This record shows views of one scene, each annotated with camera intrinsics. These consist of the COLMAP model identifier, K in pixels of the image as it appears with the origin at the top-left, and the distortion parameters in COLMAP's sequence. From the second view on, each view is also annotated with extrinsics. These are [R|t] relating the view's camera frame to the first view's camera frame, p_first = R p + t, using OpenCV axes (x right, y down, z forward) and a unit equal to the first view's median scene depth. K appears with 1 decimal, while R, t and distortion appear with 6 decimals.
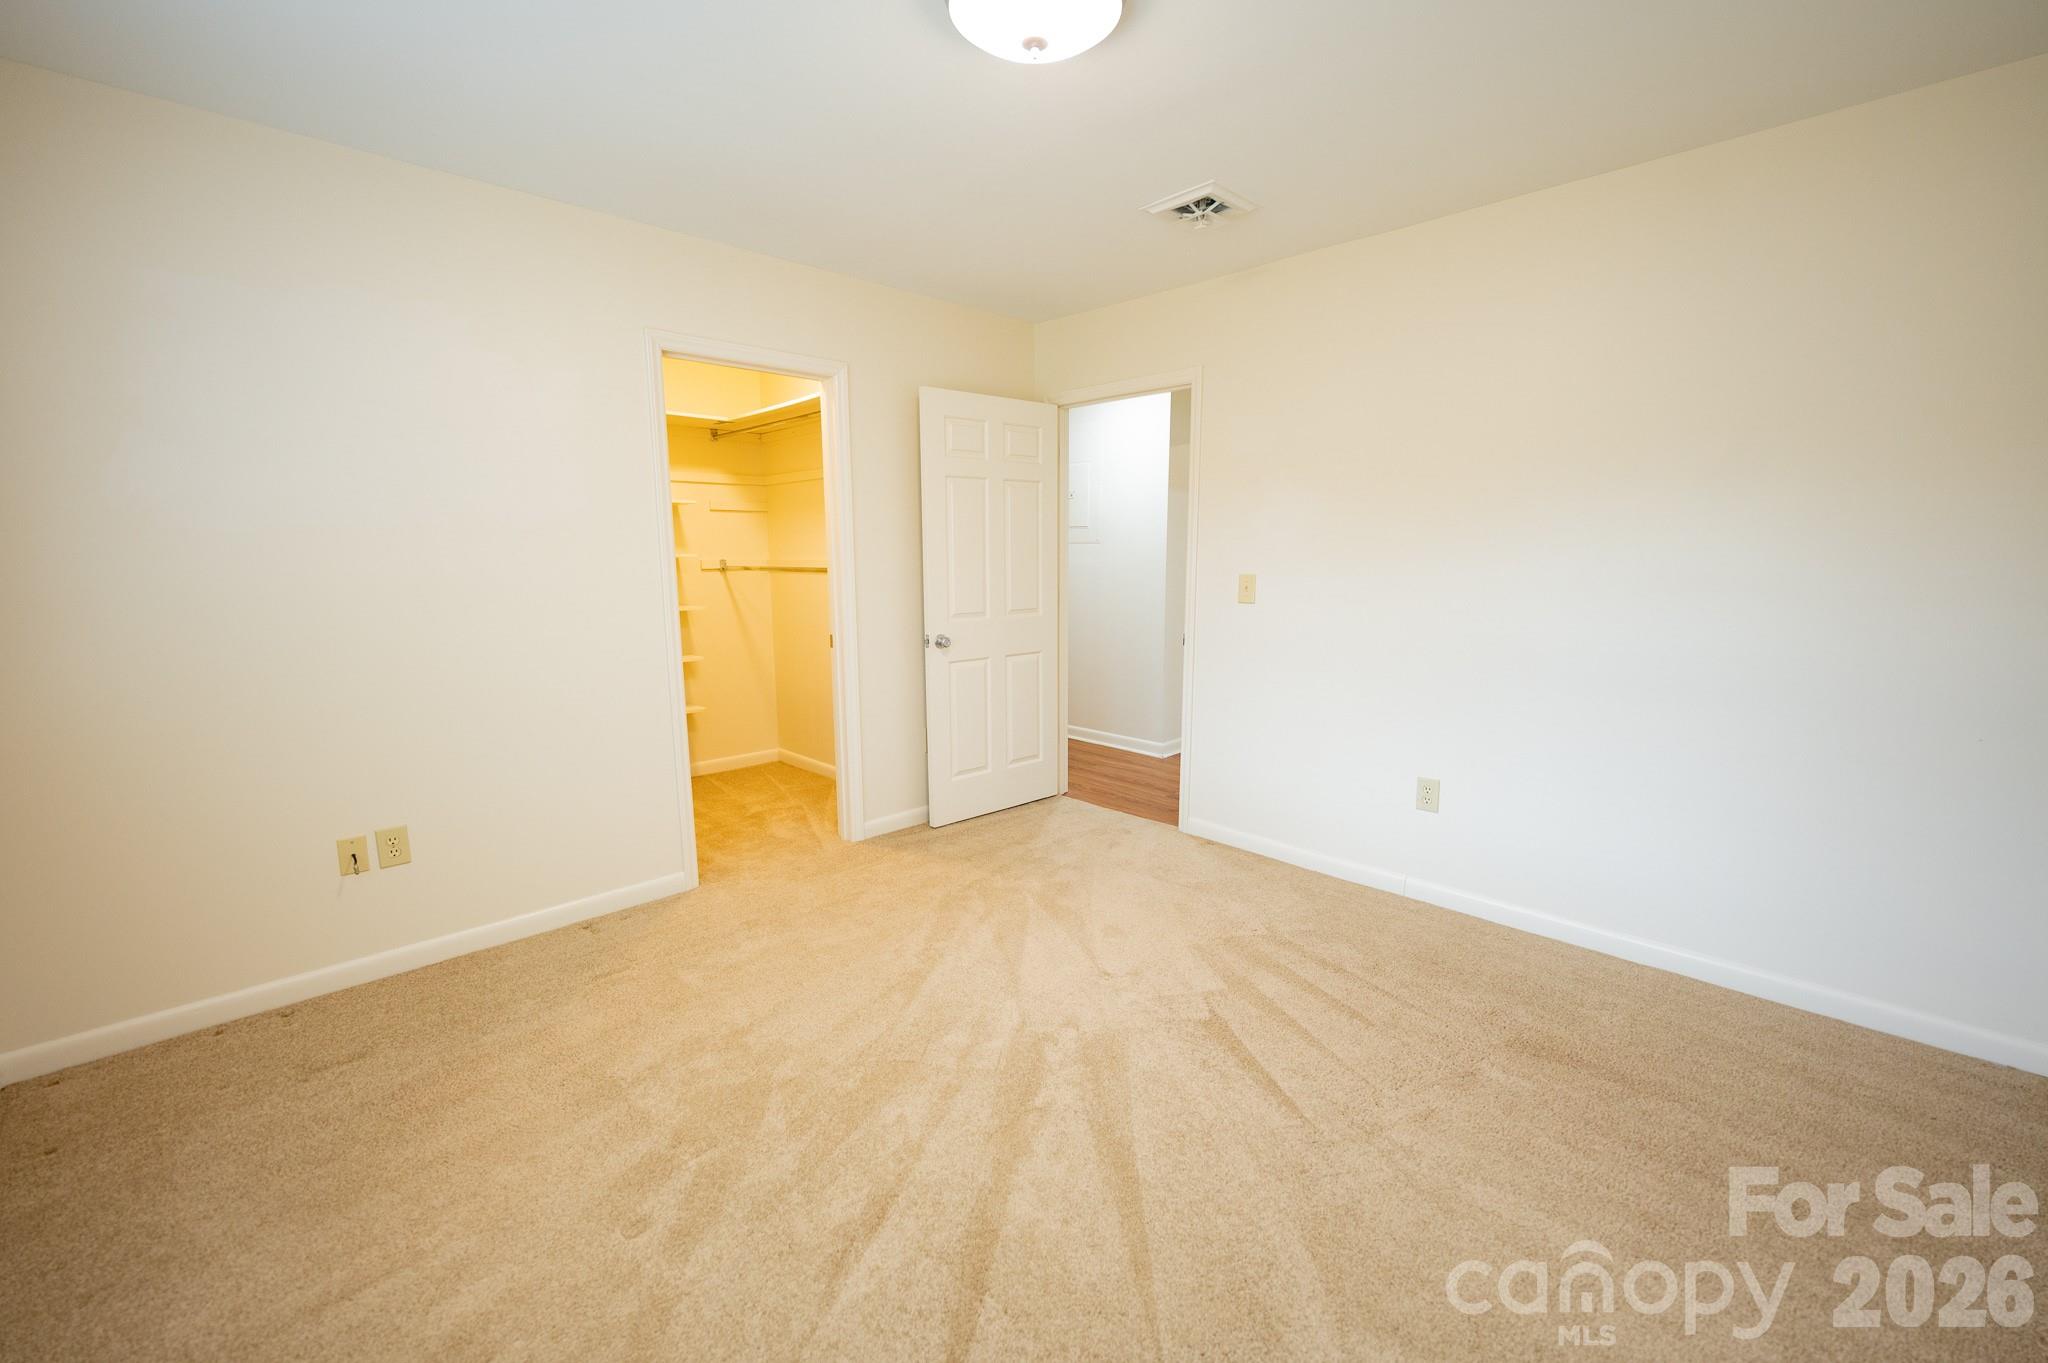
lens RADIAL K [[829.8, 0, 1013.1], [0, 829.8, 682.8], [0, 0, 1]] dist [0.000054, 0.000245]
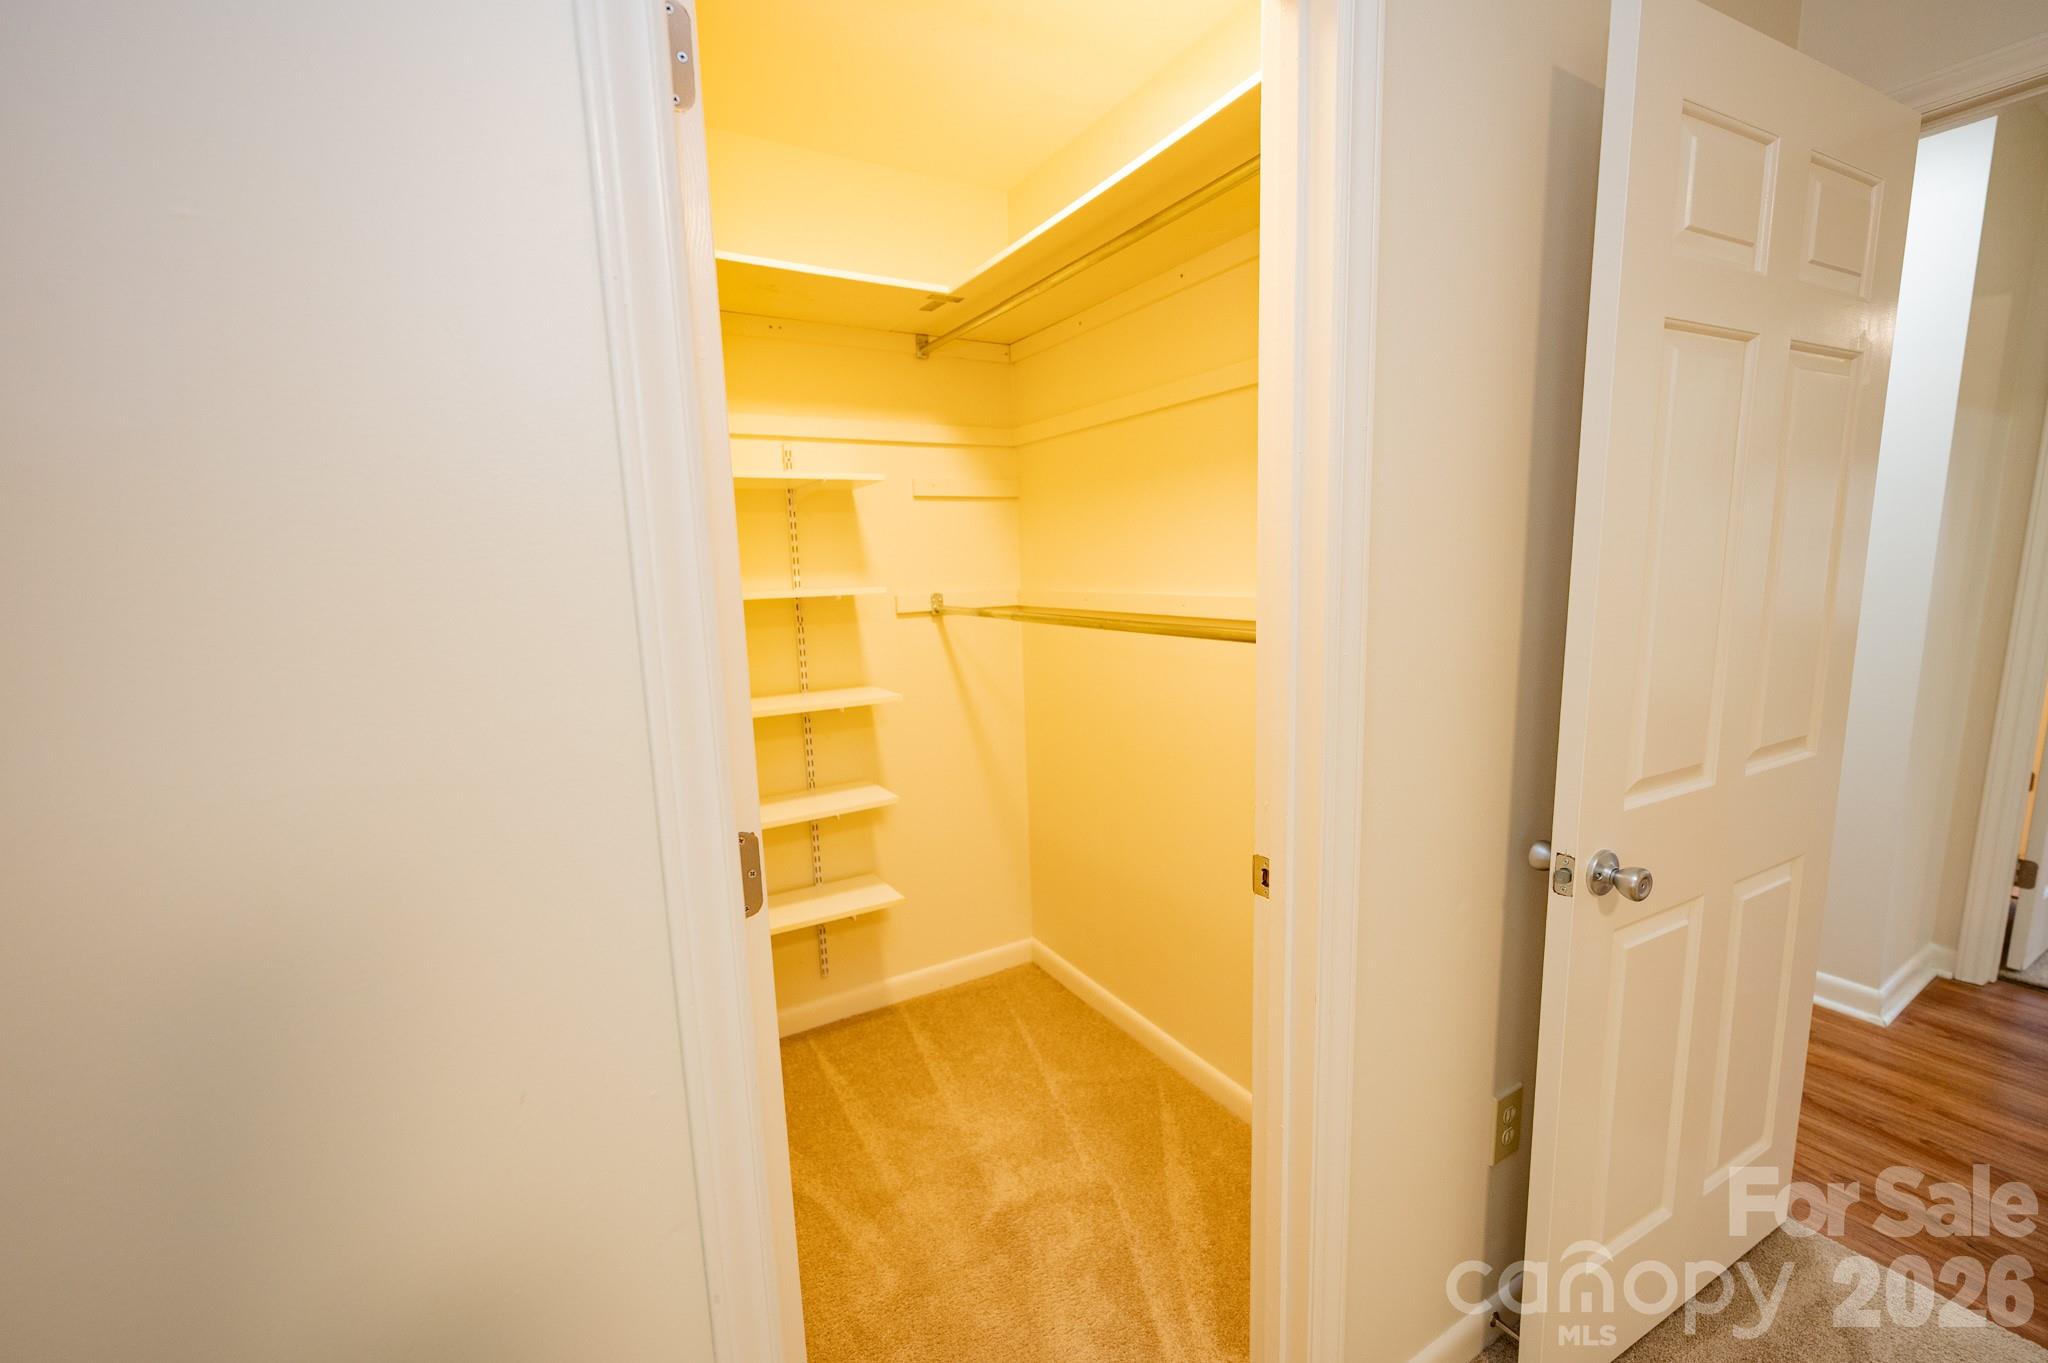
lens RADIAL K [[829.8, 0, 1013.1], [0, 829.8, 682.8], [0, 0, 1]] dist [0.000054, 0.000245]
pose [[0.971538, 0.011763, -0.236591, -0.185741], [-0.011836, 0.999929, 0.001111, -0.096211], [0.236587, 0.001720, 0.971609, 0.523721]]
